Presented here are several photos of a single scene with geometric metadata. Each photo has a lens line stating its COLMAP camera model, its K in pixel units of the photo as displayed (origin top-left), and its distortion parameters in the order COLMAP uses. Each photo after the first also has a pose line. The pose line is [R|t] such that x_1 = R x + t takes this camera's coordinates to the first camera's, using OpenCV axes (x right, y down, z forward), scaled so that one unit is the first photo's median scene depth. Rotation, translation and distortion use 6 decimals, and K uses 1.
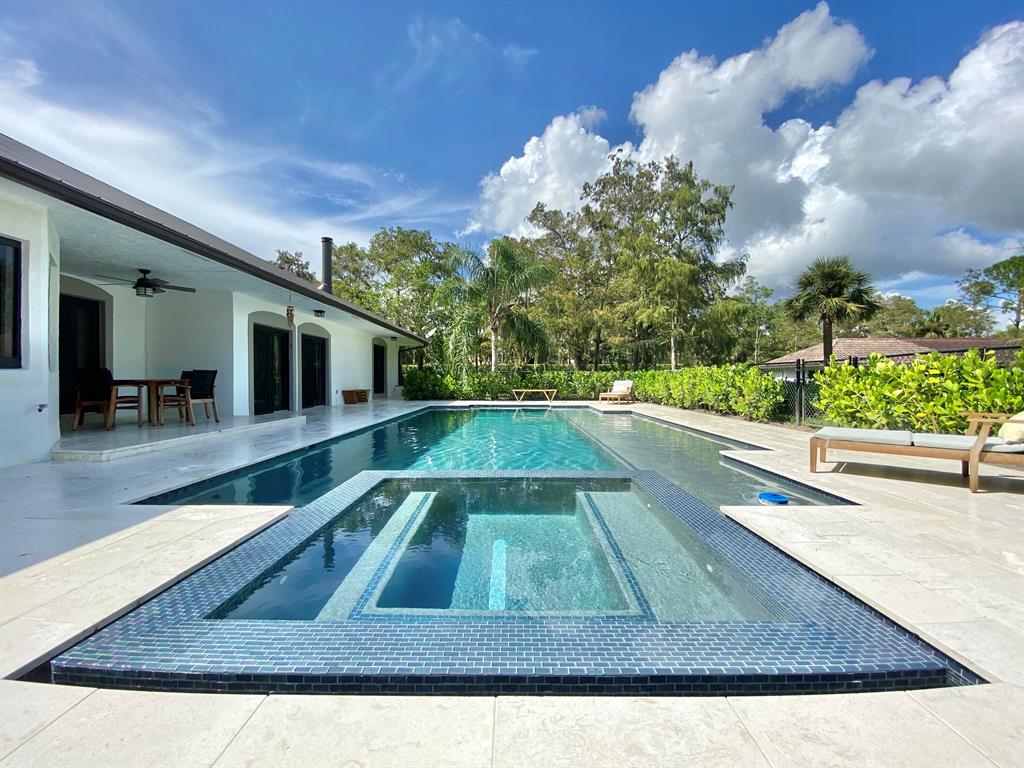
lens RADIAL K [[410.1, 0, 512.0], [0, 410.1, 384.0], [0, 0, 1]] dist [0.018958, -0.021439]
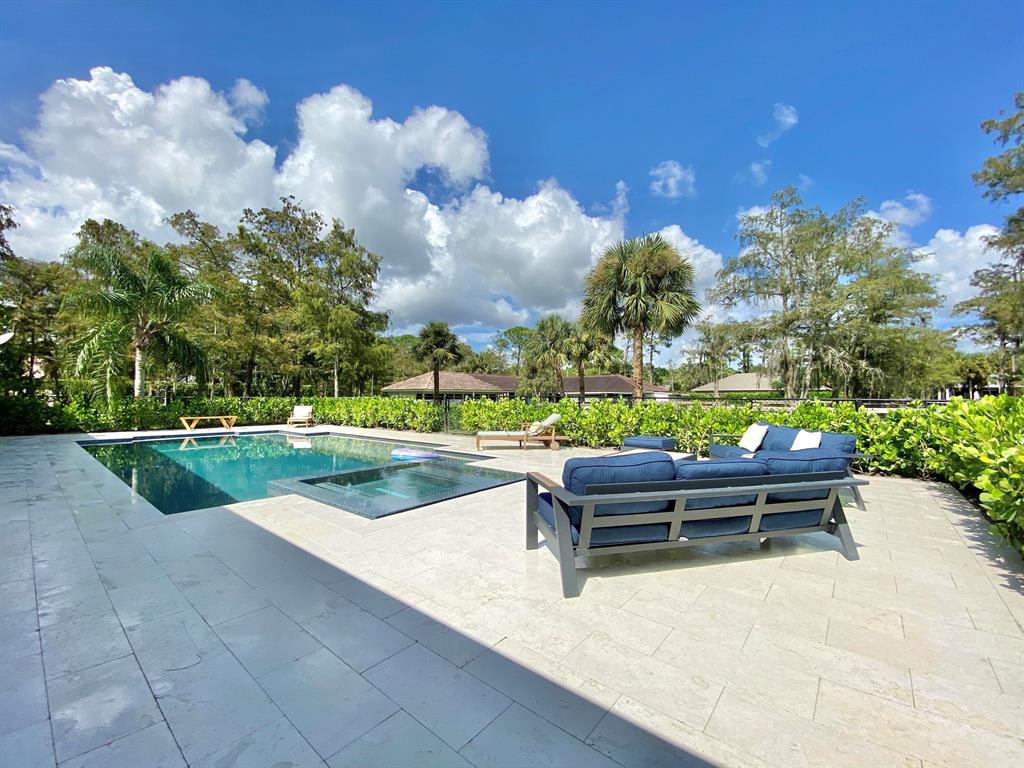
lens RADIAL K [[410.1, 0, 512.0], [0, 410.1, 384.0], [0, 0, 1]] dist [0.018958, -0.021439]
pose [[0.627406, 0.025859, 0.778263, -0.236068], [0.007782, 0.999190, -0.039473, -0.018032], [-0.778654, 0.030822, 0.626696, -0.152376]]
